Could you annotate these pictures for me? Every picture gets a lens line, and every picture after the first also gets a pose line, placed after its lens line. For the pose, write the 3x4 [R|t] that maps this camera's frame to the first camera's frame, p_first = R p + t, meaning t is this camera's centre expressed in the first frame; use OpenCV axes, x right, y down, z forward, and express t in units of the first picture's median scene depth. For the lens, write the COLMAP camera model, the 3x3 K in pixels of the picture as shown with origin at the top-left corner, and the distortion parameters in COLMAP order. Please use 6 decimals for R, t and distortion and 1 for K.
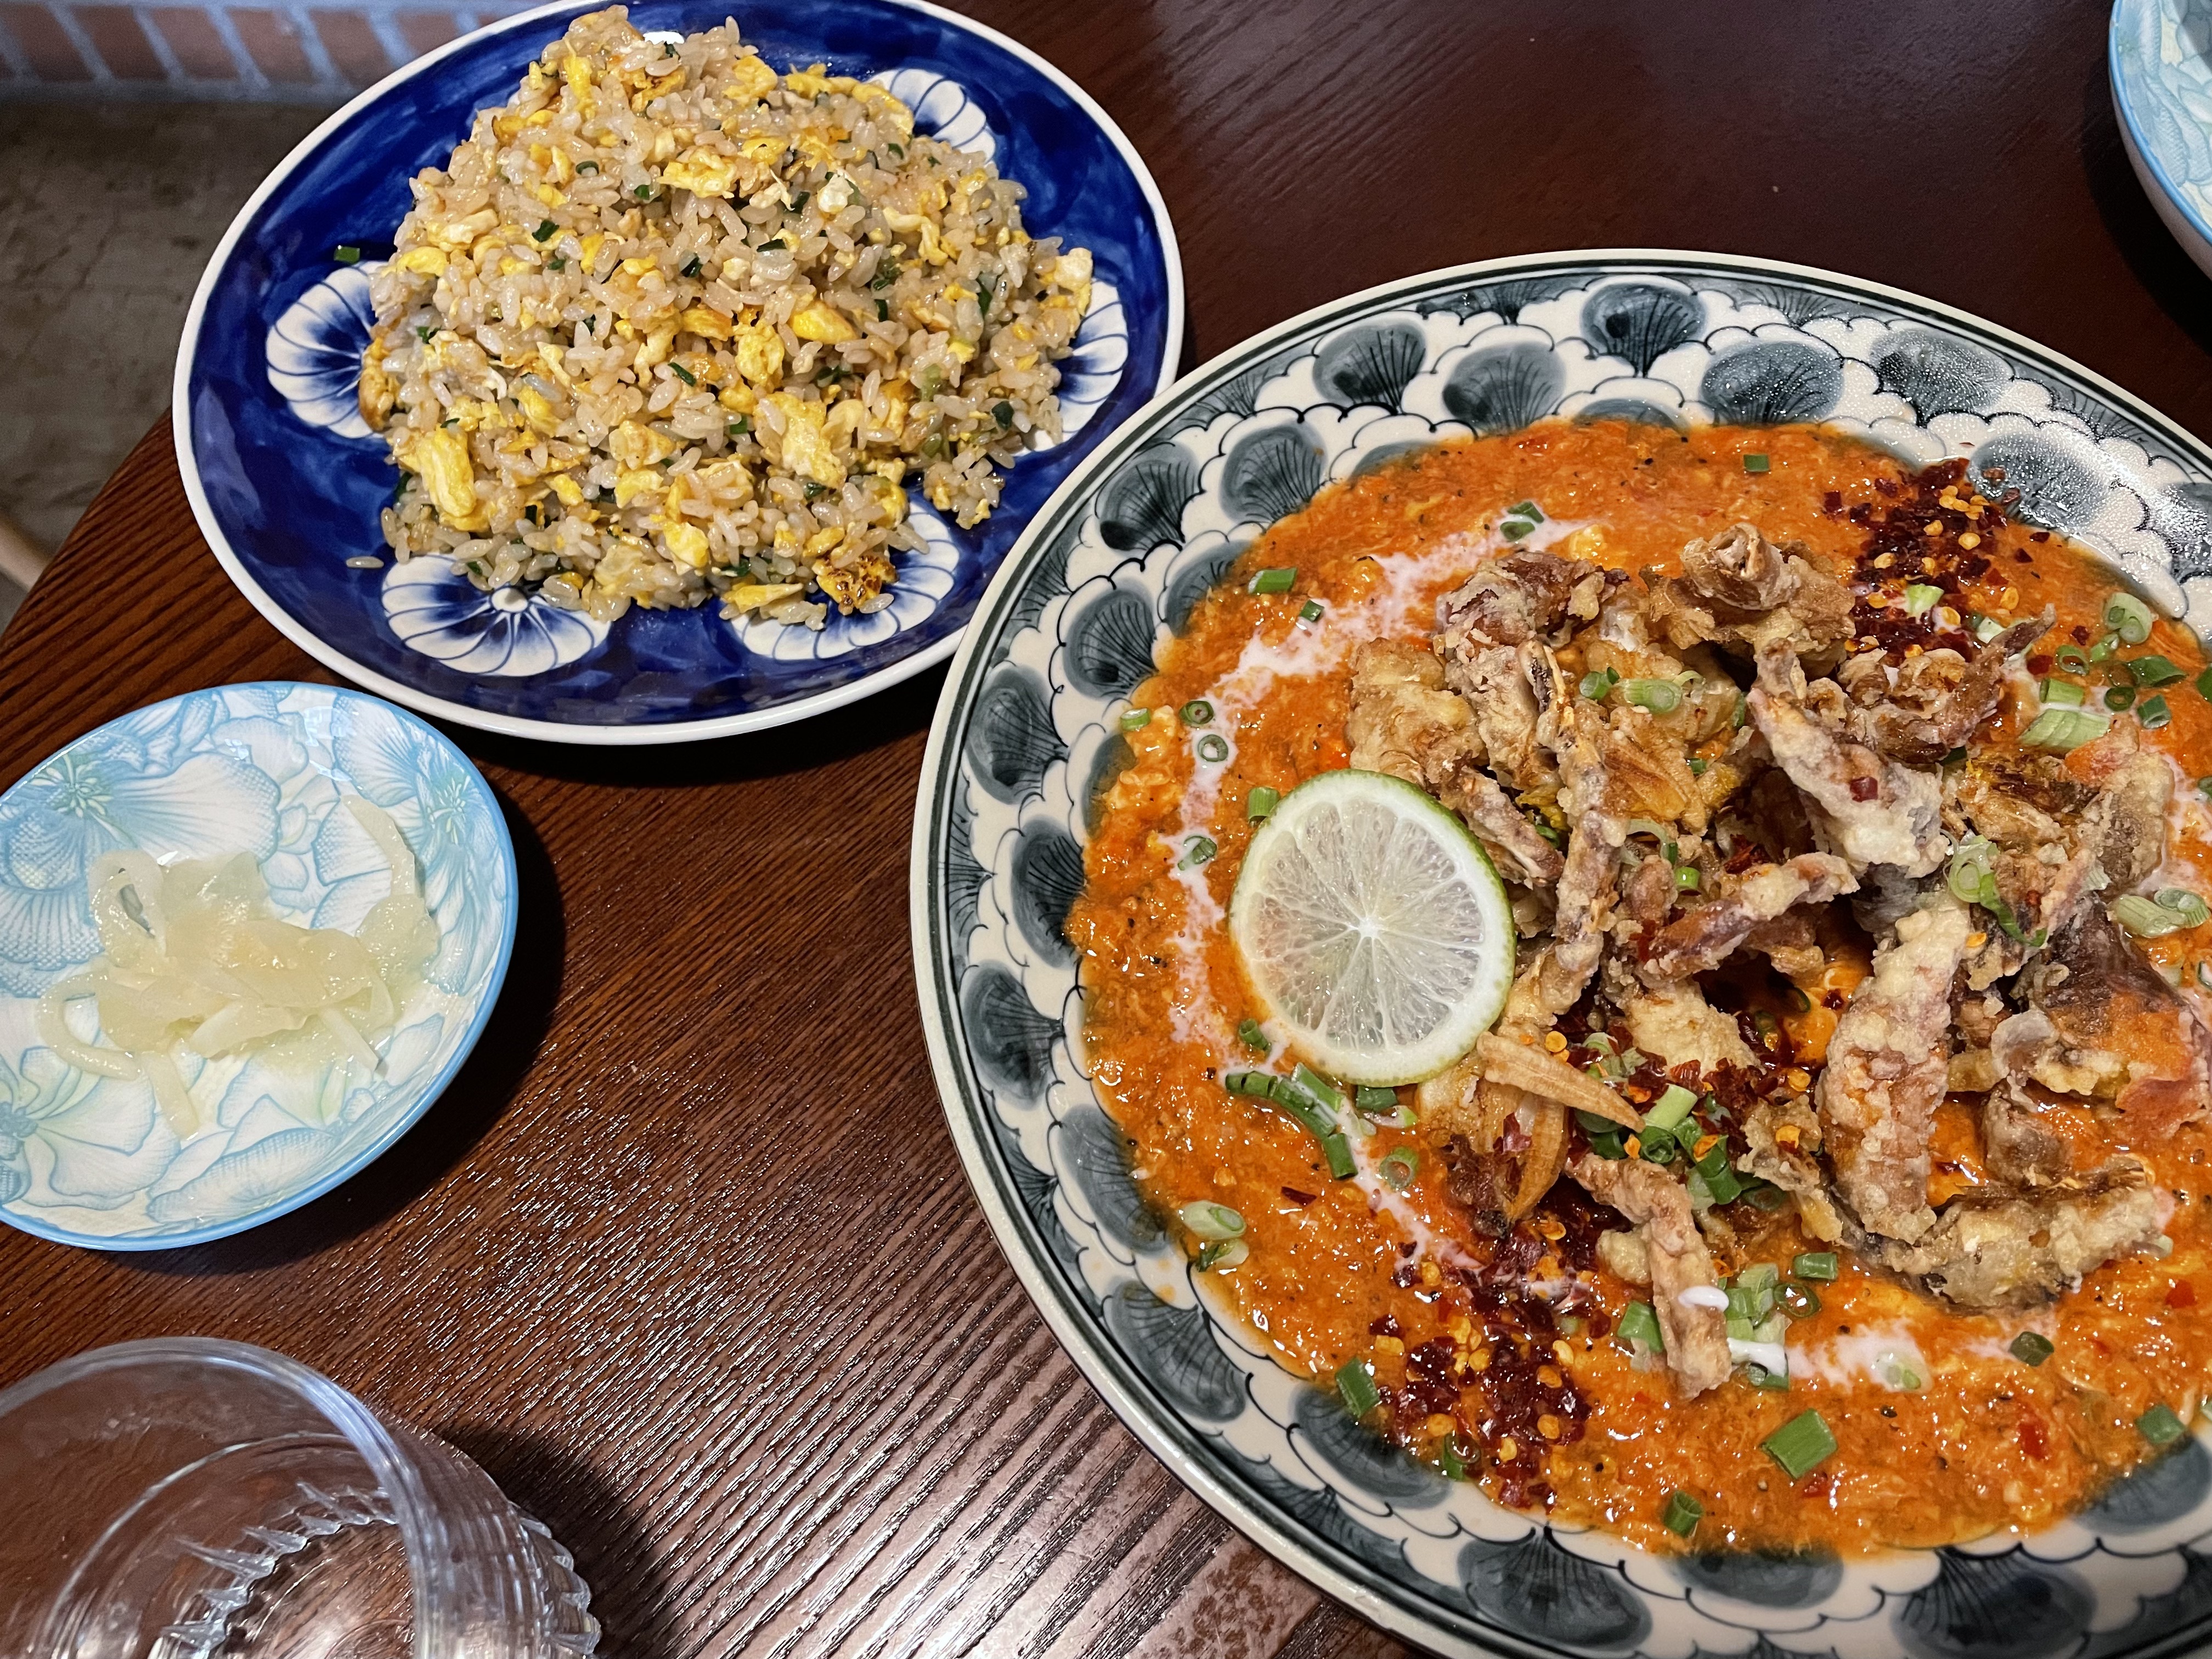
lens RADIAL K [[1691.7, 0, 1099.5], [0, 1691.7, 810.6], [0, 0, 1]] dist [0.053037, -0.084481]
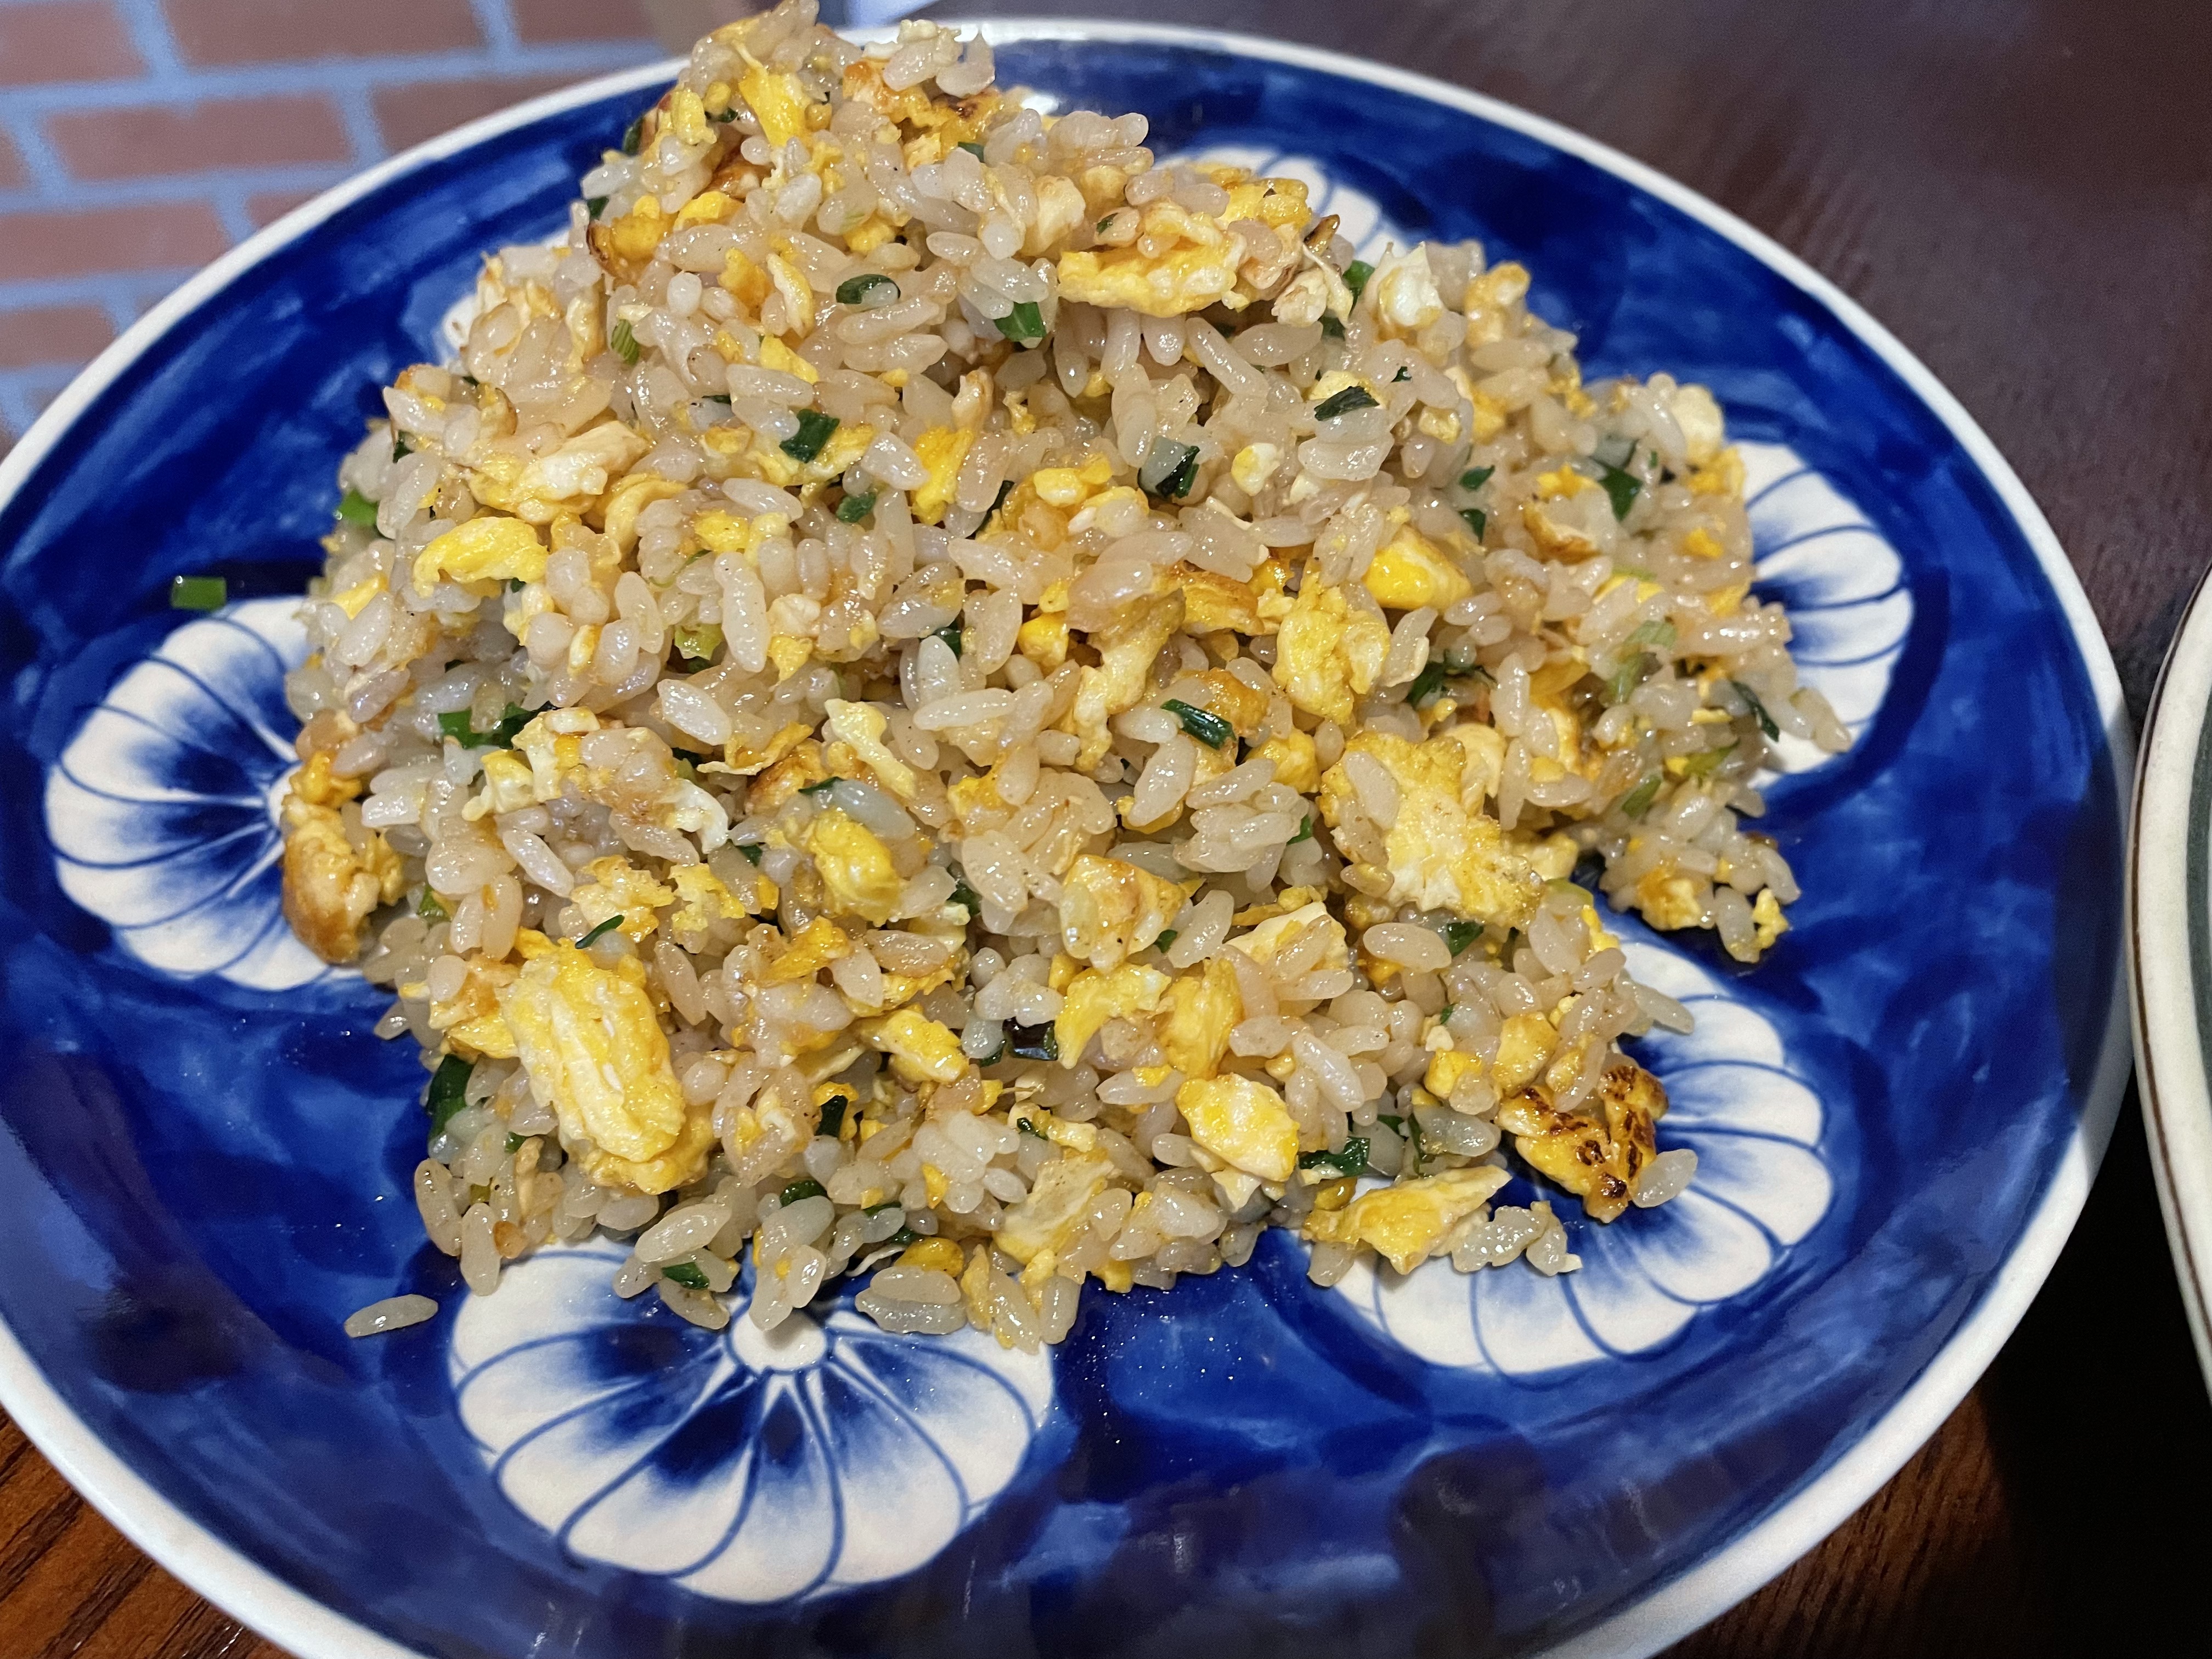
lens RADIAL K [[1752.3, 0, 1109.0], [0, 1752.3, 815.5], [0, 0, 1]] dist [0.043011, -0.053396]
pose [[0.974592, -0.154449, 0.162219, -0.337205], [0.179710, 0.971474, -0.154731, -0.173856], [-0.133694, 0.179953, 0.974548, 0.597447]]
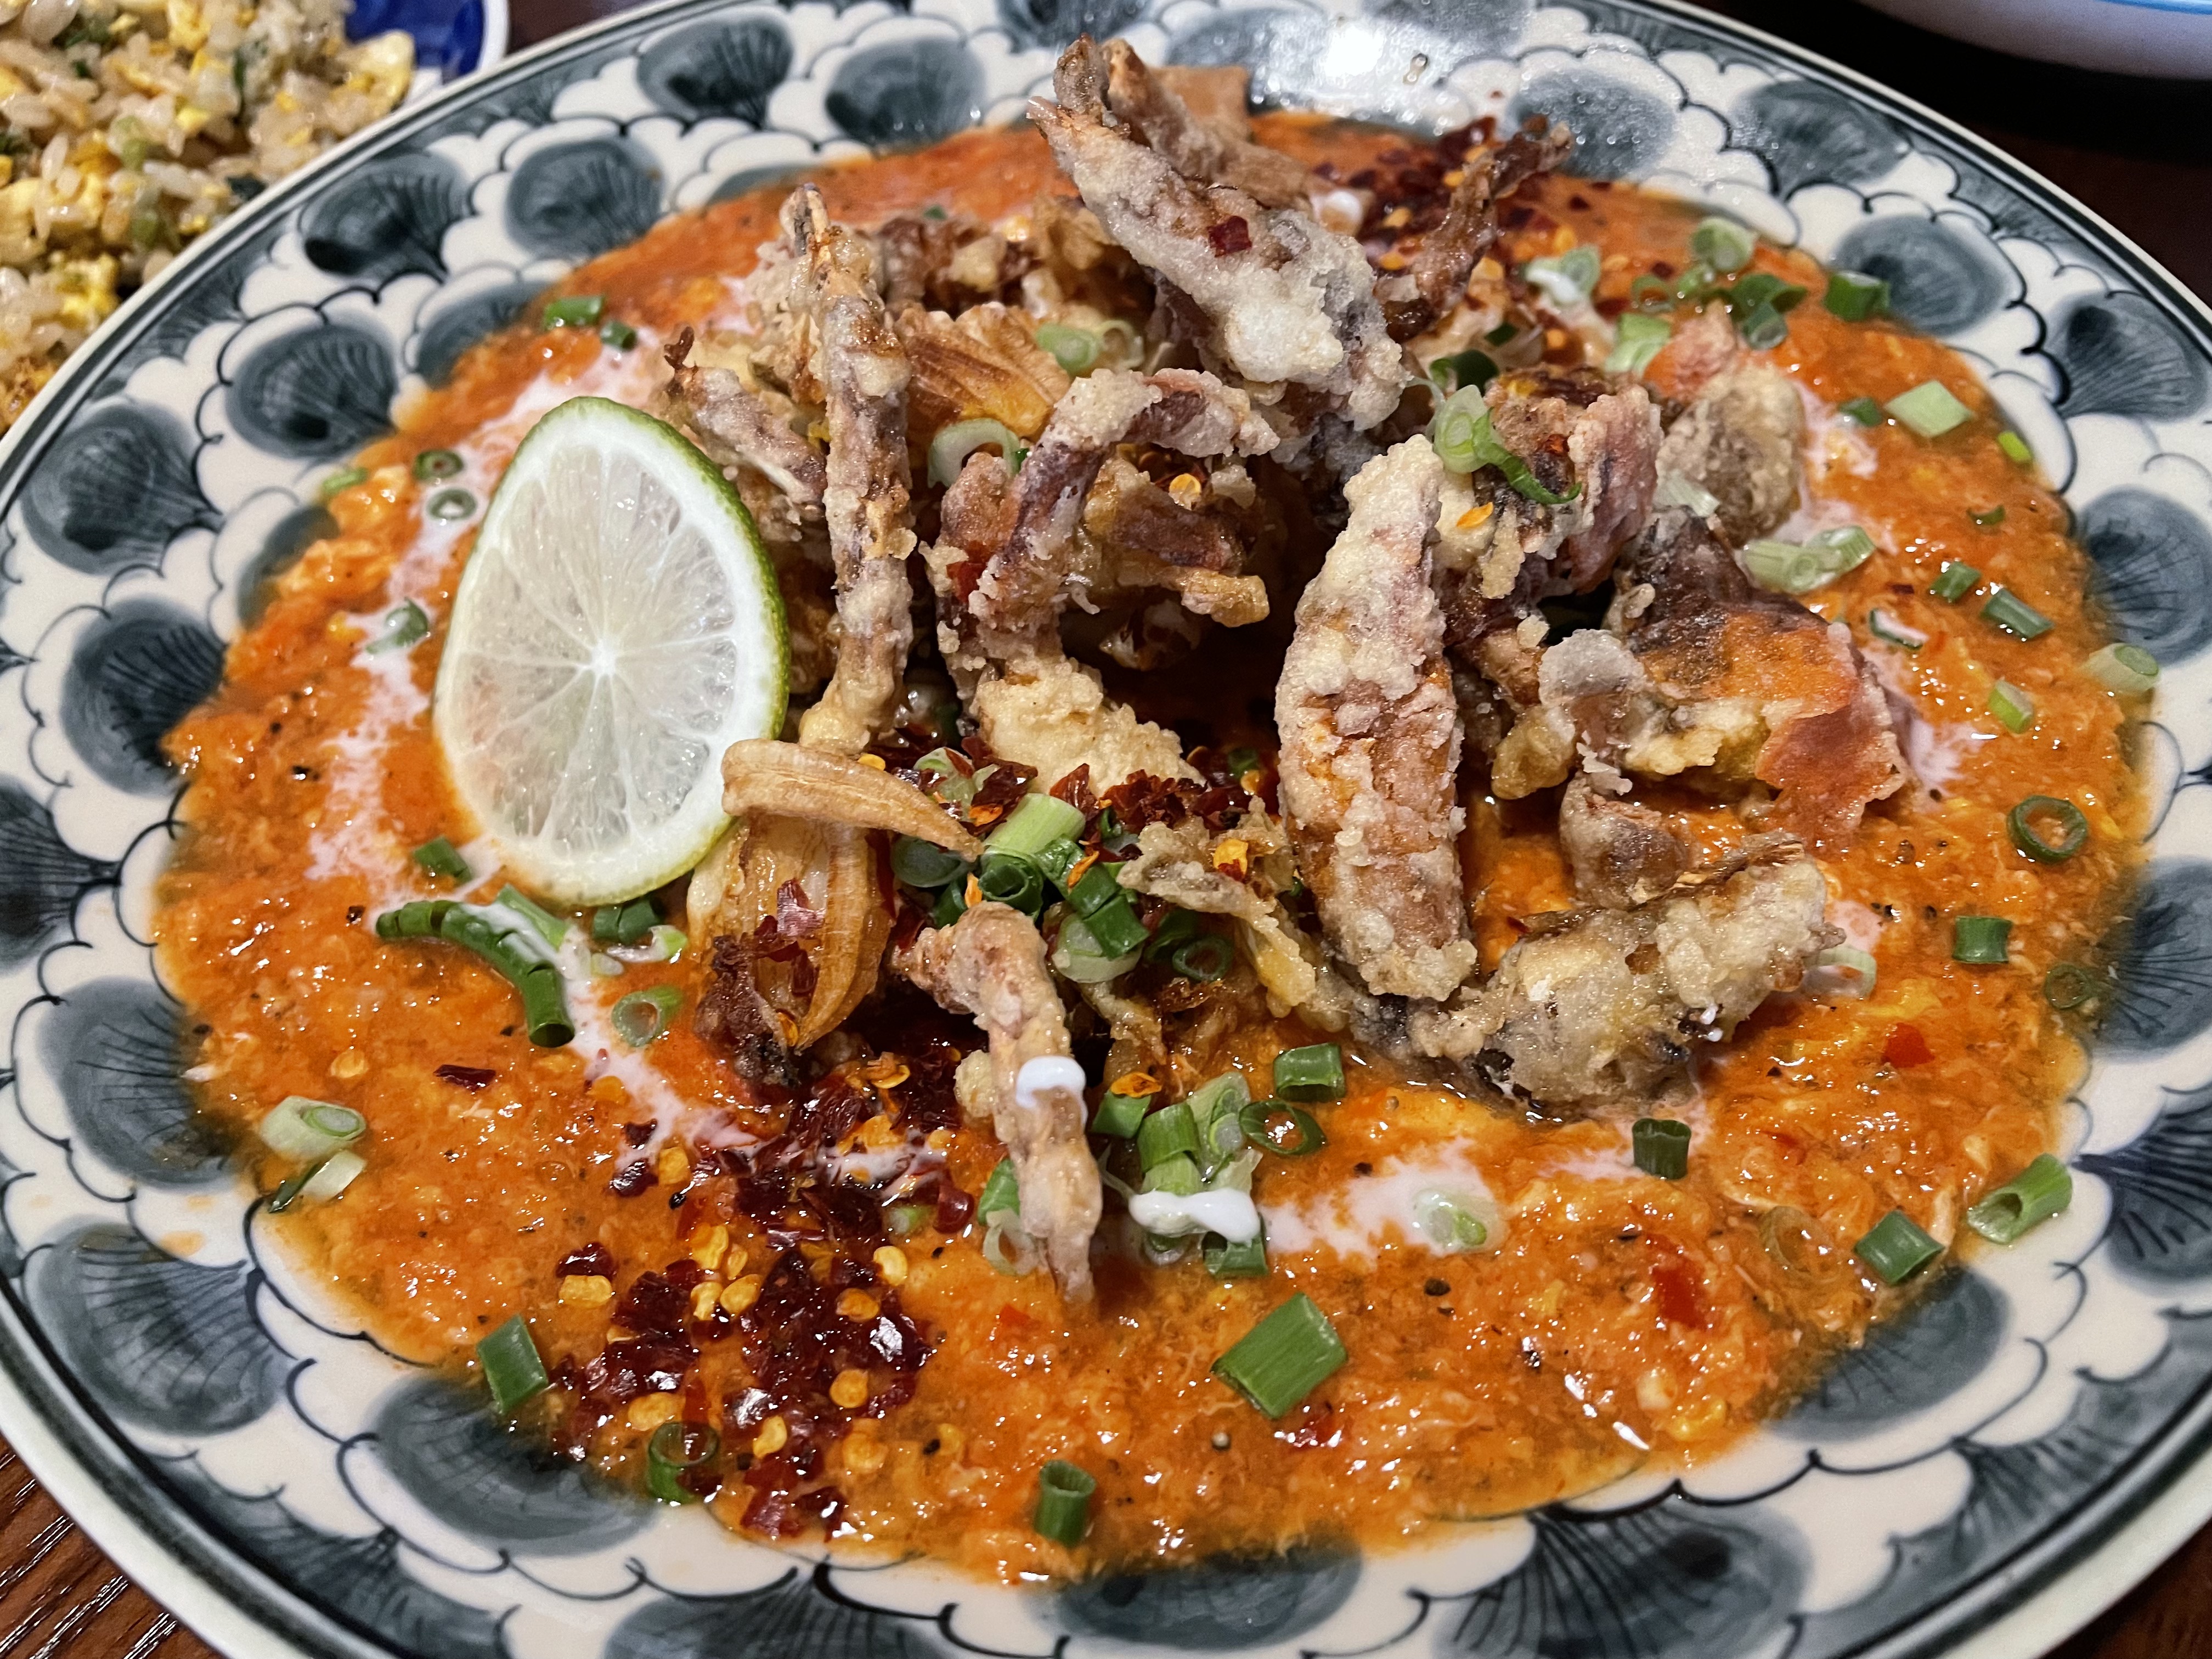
lens RADIAL K [[1691.7, 0, 1116.8], [0, 1691.7, 831.3], [0, 0, 1]] dist [0.053037, -0.084481]
pose [[0.993231, -0.093674, 0.068684, 0.259841], [0.104862, 0.977444, -0.183322, 0.232358], [-0.049963, 0.189283, 0.980651, 0.327507]]
